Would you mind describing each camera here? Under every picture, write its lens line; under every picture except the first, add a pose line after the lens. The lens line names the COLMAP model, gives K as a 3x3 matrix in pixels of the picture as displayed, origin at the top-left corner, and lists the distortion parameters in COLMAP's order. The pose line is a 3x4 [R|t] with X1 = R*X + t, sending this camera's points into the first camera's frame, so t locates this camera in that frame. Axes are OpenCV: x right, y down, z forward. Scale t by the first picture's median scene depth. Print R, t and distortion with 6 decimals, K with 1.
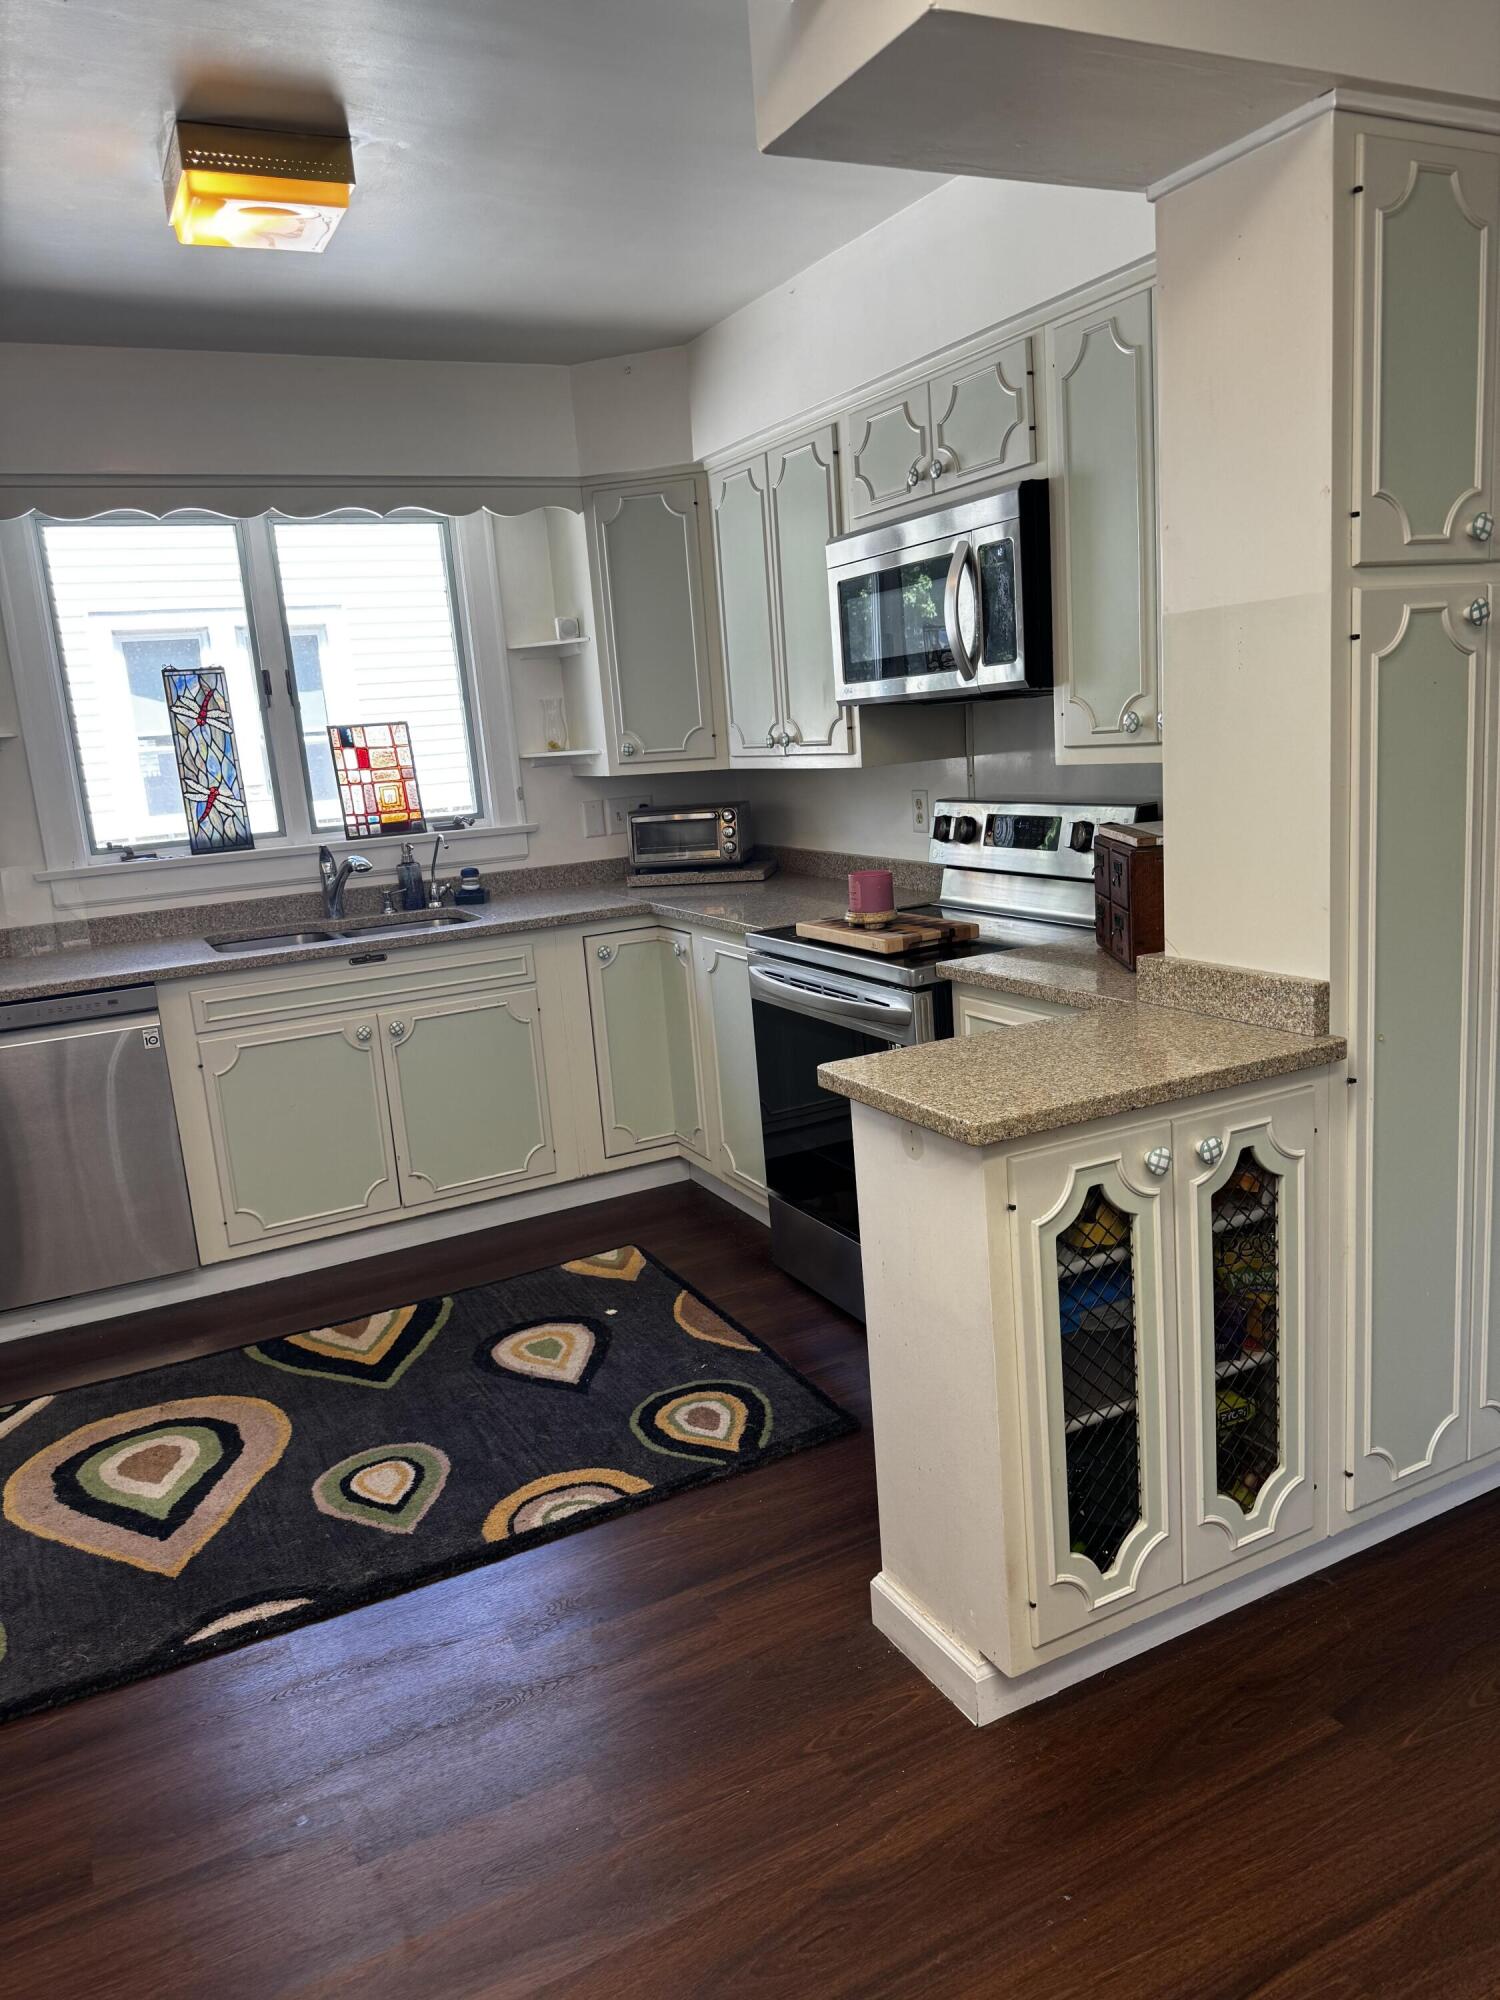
lens RADIAL K [[1401.6, 0, 755.7], [0, 1401.6, 1001.0], [0, 0, 1]] dist [0.002449, -0.003023]
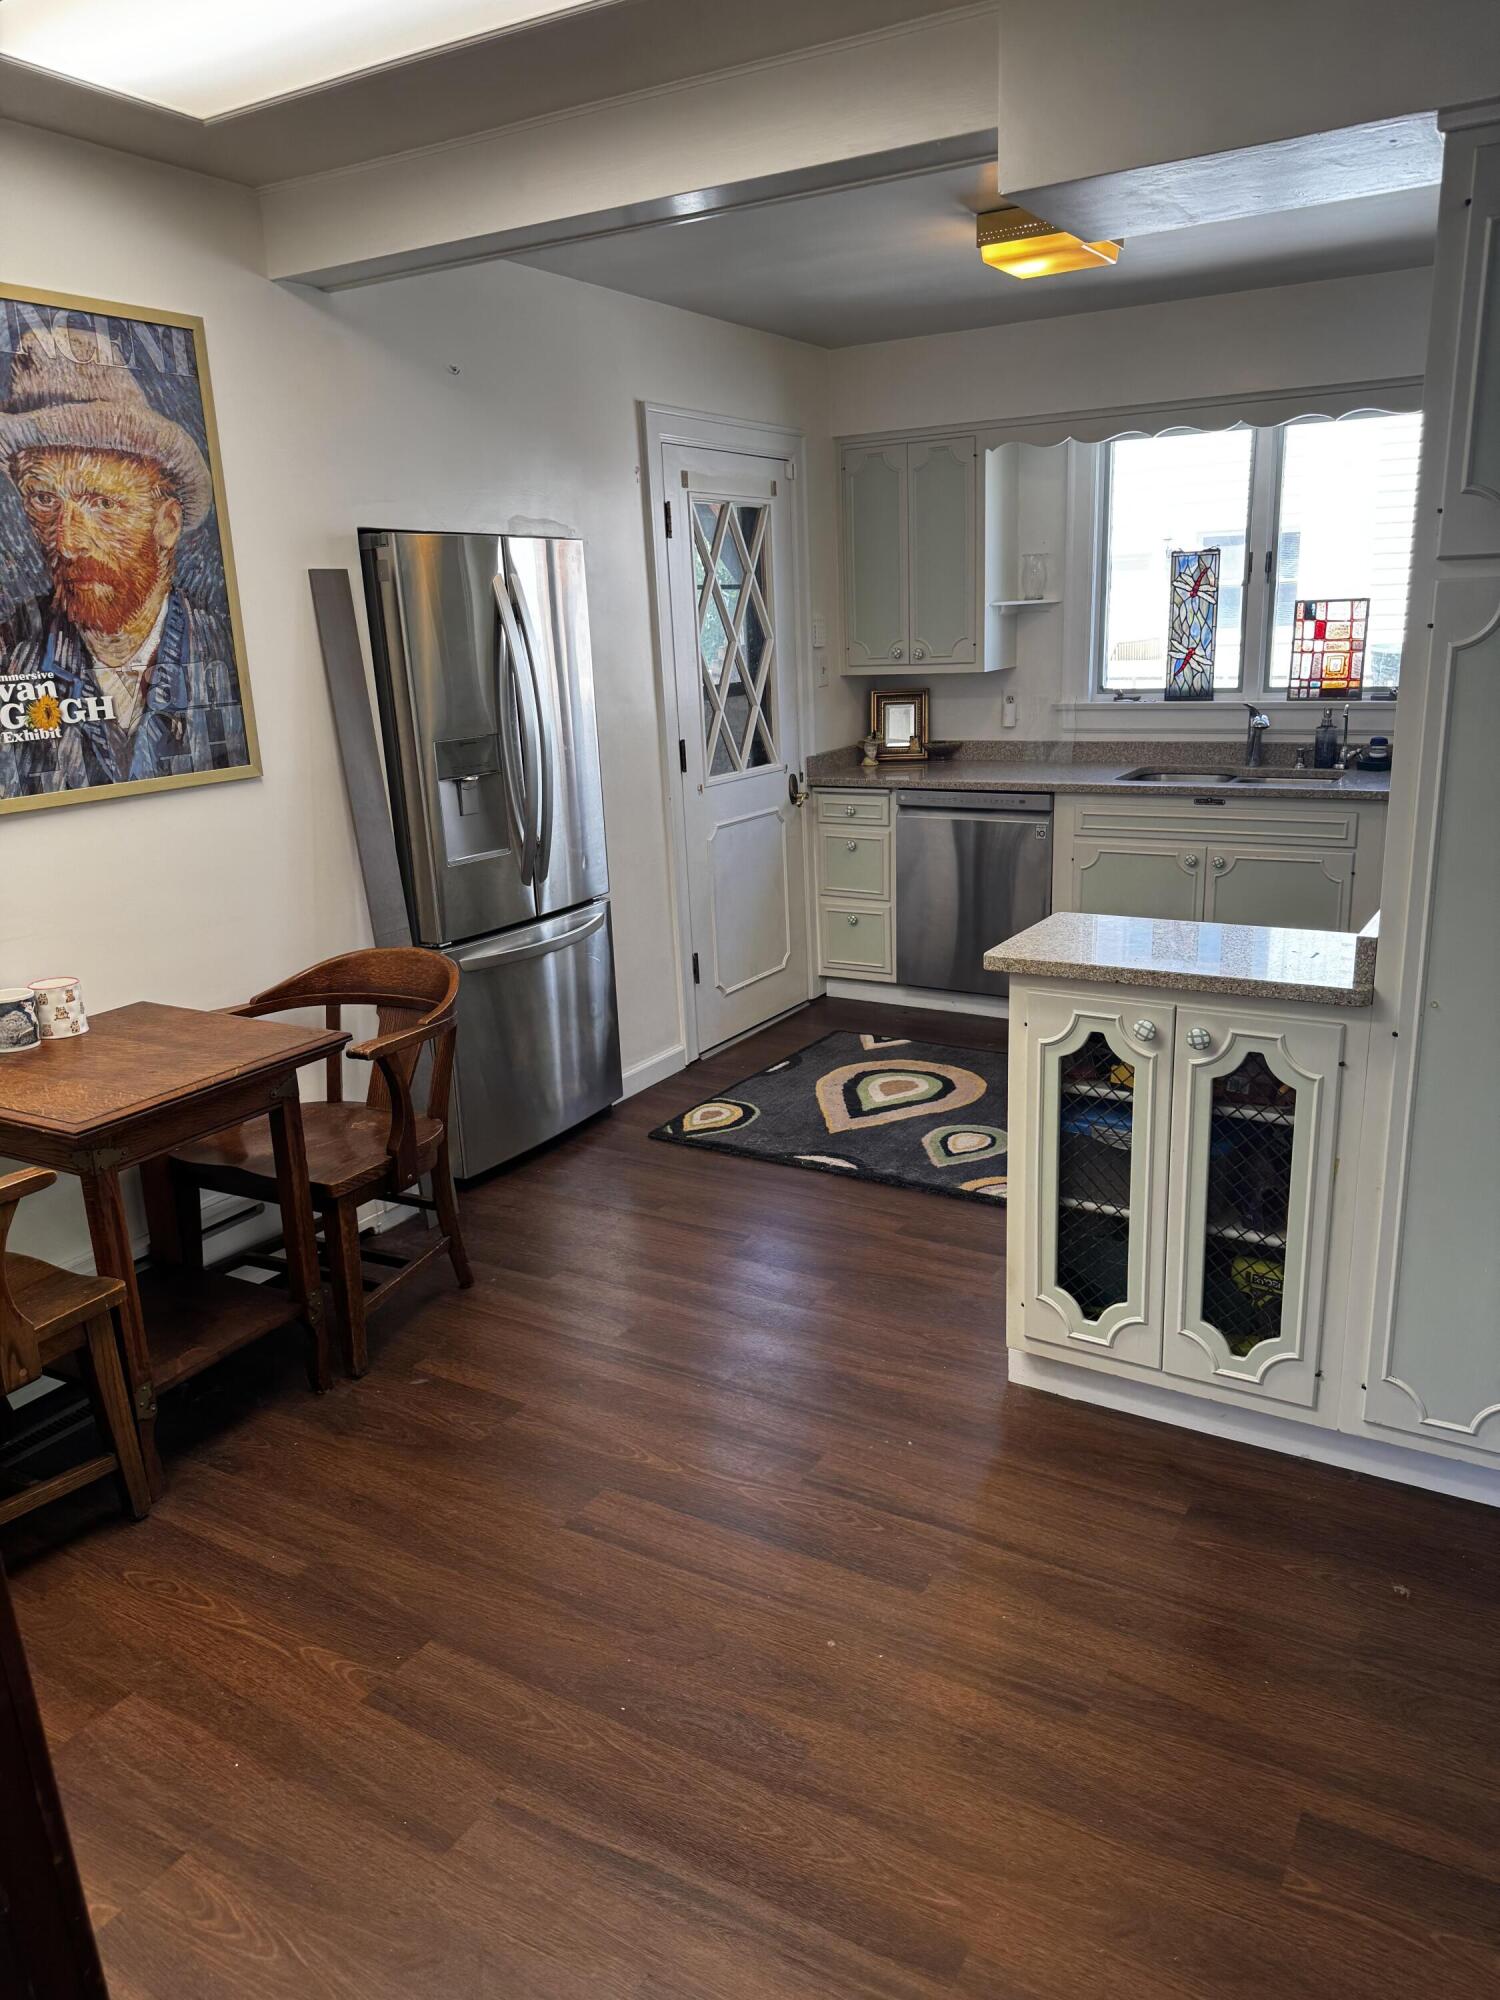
lens RADIAL K [[1401.6, 0, 755.7], [0, 1401.6, 1001.0], [0, 0, 1]] dist [0.002449, -0.003023]
pose [[0.518477, 0.275211, -0.809593, 0.513815], [-0.162856, 0.961242, 0.222467, -0.064215], [0.839440, 0.016504, 0.543202, -0.004236]]
